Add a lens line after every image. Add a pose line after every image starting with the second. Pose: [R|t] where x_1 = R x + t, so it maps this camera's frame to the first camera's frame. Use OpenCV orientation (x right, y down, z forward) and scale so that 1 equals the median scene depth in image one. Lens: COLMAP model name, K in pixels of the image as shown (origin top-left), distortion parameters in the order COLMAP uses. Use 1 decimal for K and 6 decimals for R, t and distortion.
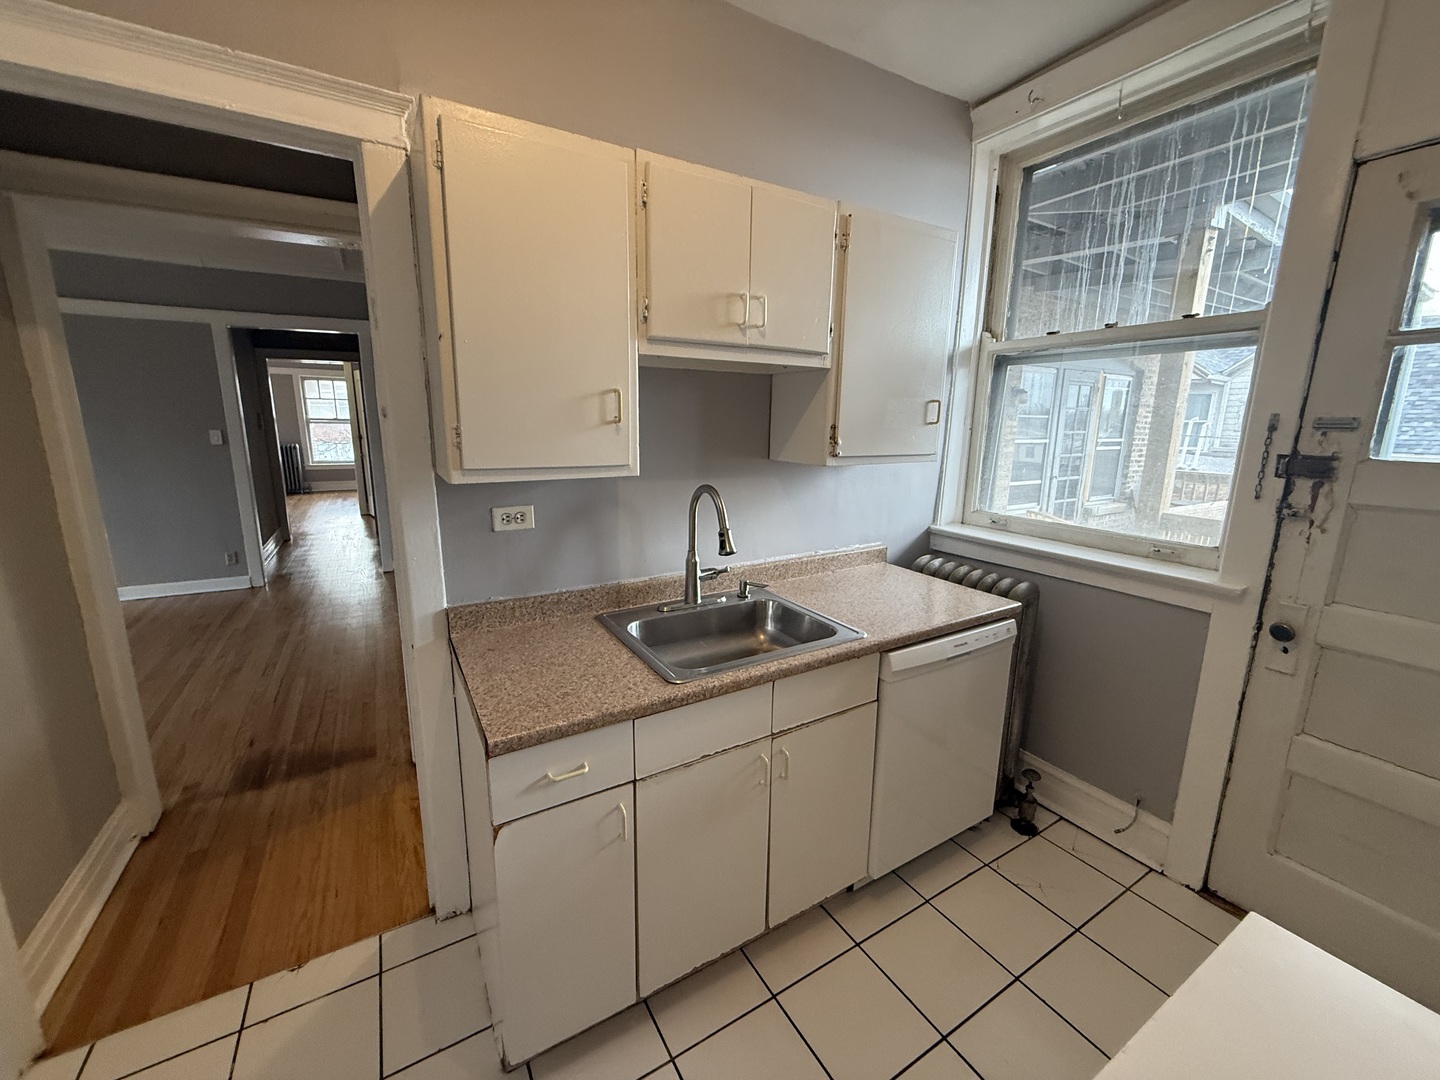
lens RADIAL K [[571.8, 0, 717.1], [0, 571.8, 537.6], [0, 0, 1]] dist [0.000605, -0.000269]
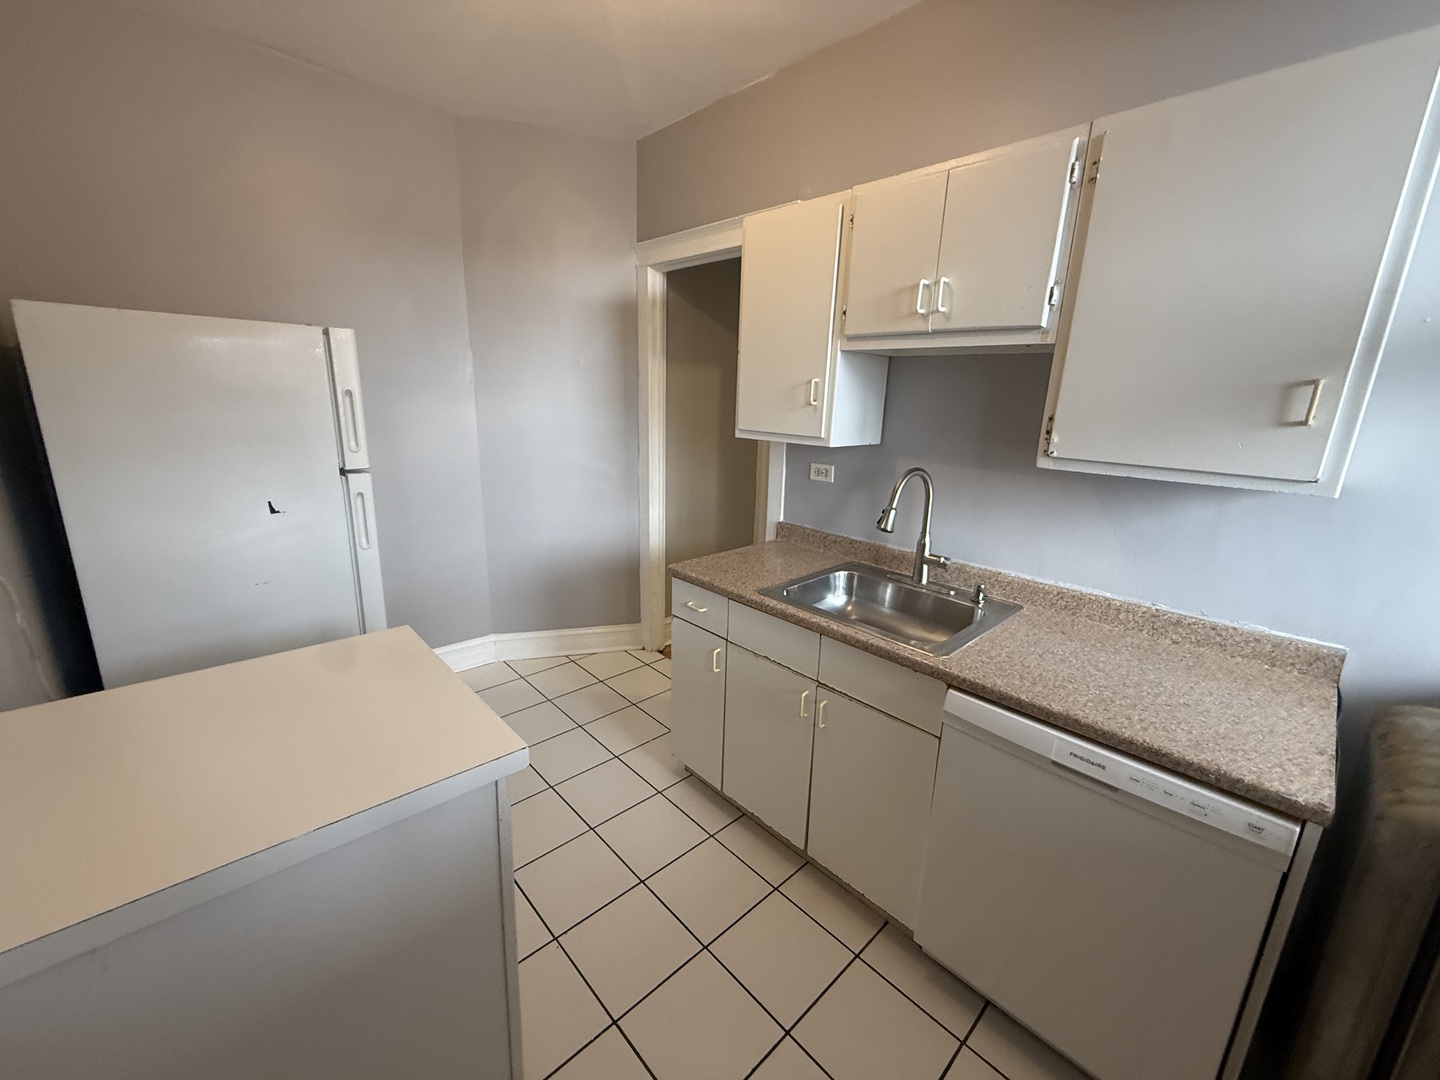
lens RADIAL K [[571.8, 0, 717.1], [0, 571.8, 537.6], [0, 0, 1]] dist [0.000605, -0.000269]
pose [[0.212910, 0.239243, -0.947329, 0.972499], [-0.217522, 0.956833, 0.192755, -0.096959], [0.952551, 0.165026, 0.255760, 0.427923]]
